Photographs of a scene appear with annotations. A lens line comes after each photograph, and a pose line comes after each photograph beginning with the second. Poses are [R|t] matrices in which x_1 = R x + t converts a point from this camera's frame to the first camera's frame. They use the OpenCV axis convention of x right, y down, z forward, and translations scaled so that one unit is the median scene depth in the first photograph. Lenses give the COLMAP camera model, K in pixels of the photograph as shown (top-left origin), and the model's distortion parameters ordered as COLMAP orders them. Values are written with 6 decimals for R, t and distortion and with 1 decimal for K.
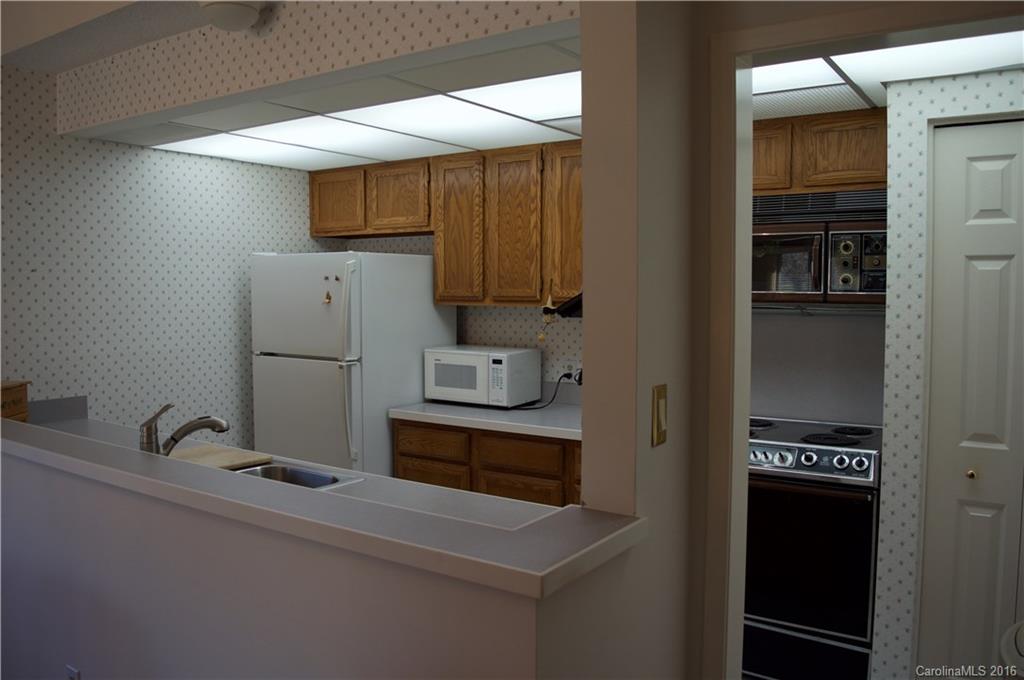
lens RADIAL K [[824.8, 0, 511.6], [0, 824.8, 341.0], [0, 0, 1]] dist [-0.052656, -0.007616]
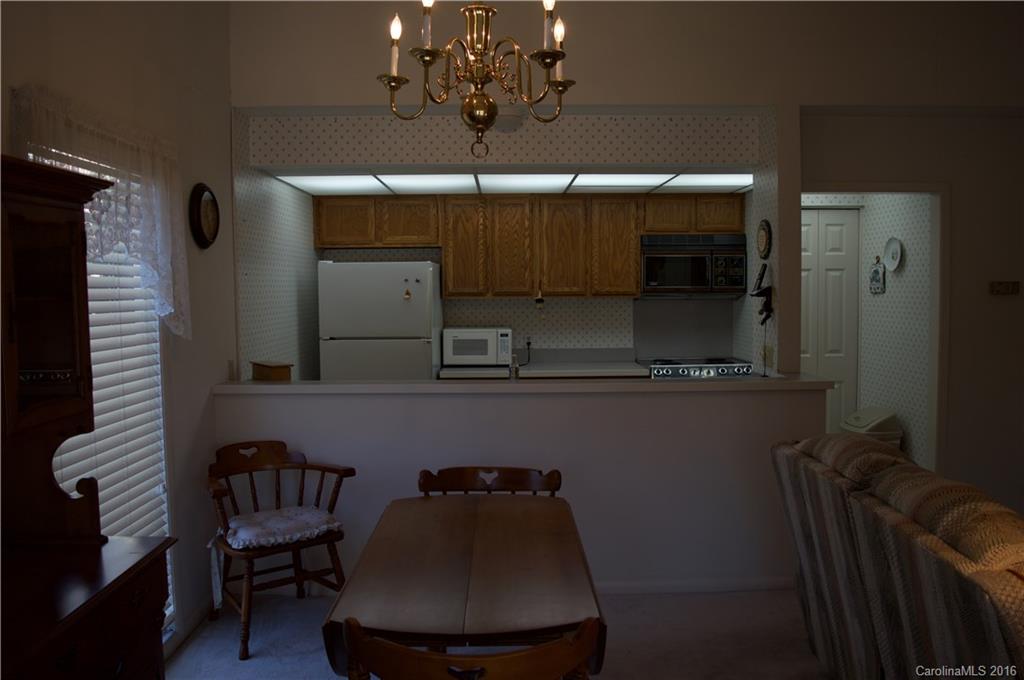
lens RADIAL K [[824.8, 0, 511.5], [0, 824.8, 338.3], [0, 0, 1]] dist [-0.052656, -0.007616]
pose [[0.818674, -0.042535, 0.572681, -0.856060], [0.046747, 0.998880, 0.007363, 0.019824], [-0.572353, 0.020744, 0.819745, -0.240765]]
